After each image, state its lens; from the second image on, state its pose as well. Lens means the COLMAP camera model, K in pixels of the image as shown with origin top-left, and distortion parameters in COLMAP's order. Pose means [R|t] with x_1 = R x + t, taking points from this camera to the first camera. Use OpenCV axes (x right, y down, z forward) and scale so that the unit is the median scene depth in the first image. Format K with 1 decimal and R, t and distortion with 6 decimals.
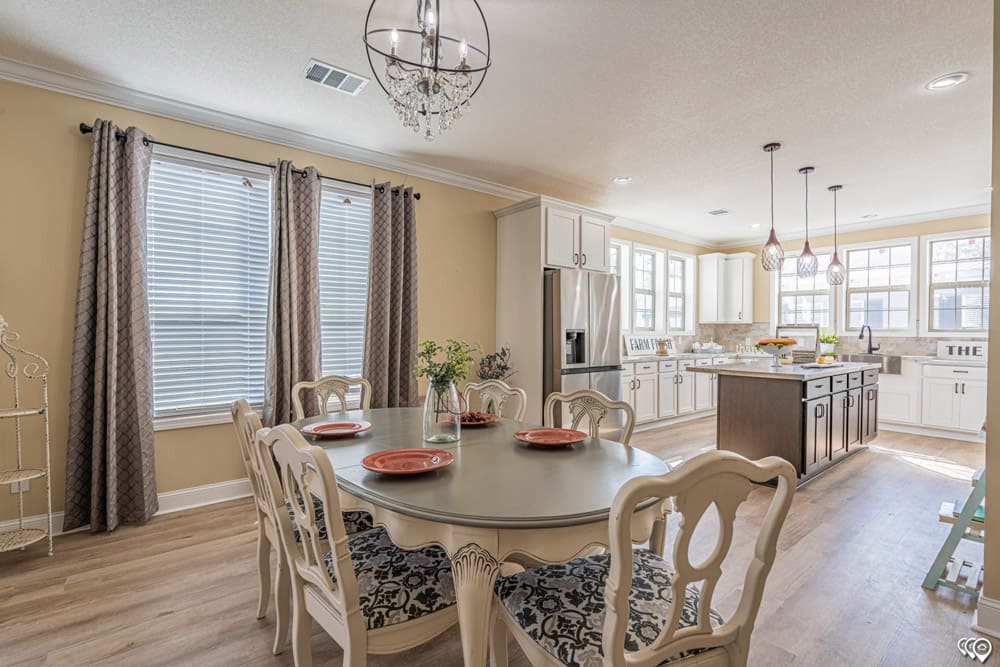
lens RADIAL K [[480.1, 0, 523.1], [0, 480.1, 337.9], [0, 0, 1]] dist [0.039579, 0.000563]
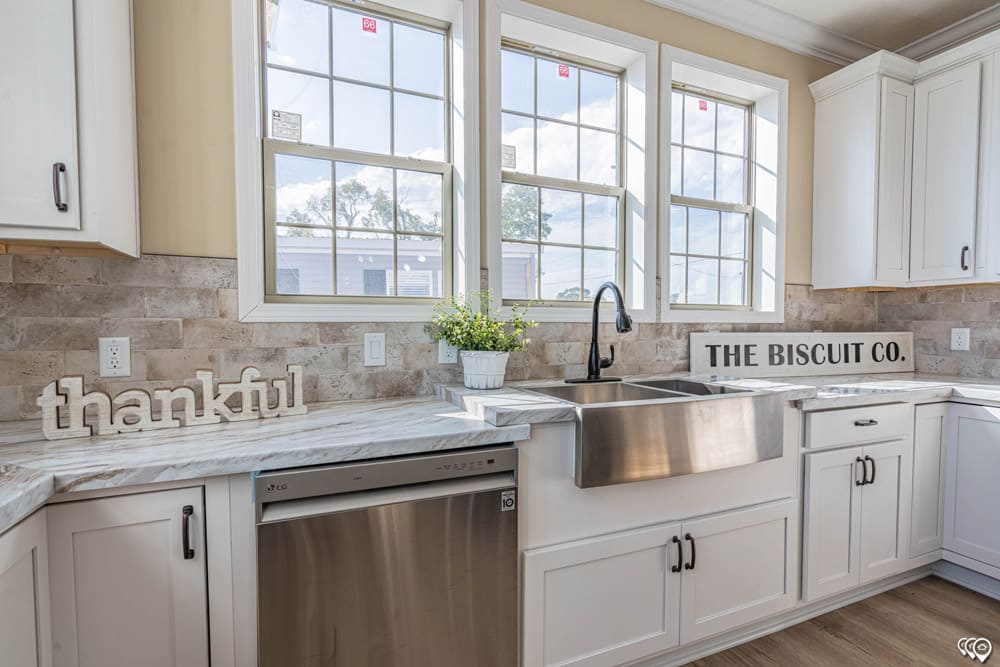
lens RADIAL K [[456.8, 0, 490.9], [0, 456.8, 339.2], [0, 0, 1]] dist [-0.001374, 0.001007]
pose [[0.344597, -0.040274, 0.937886, 0.406968], [0.010755, 0.999183, 0.038954, -0.004131], [-0.938689, -0.003336, 0.344749, 0.933105]]
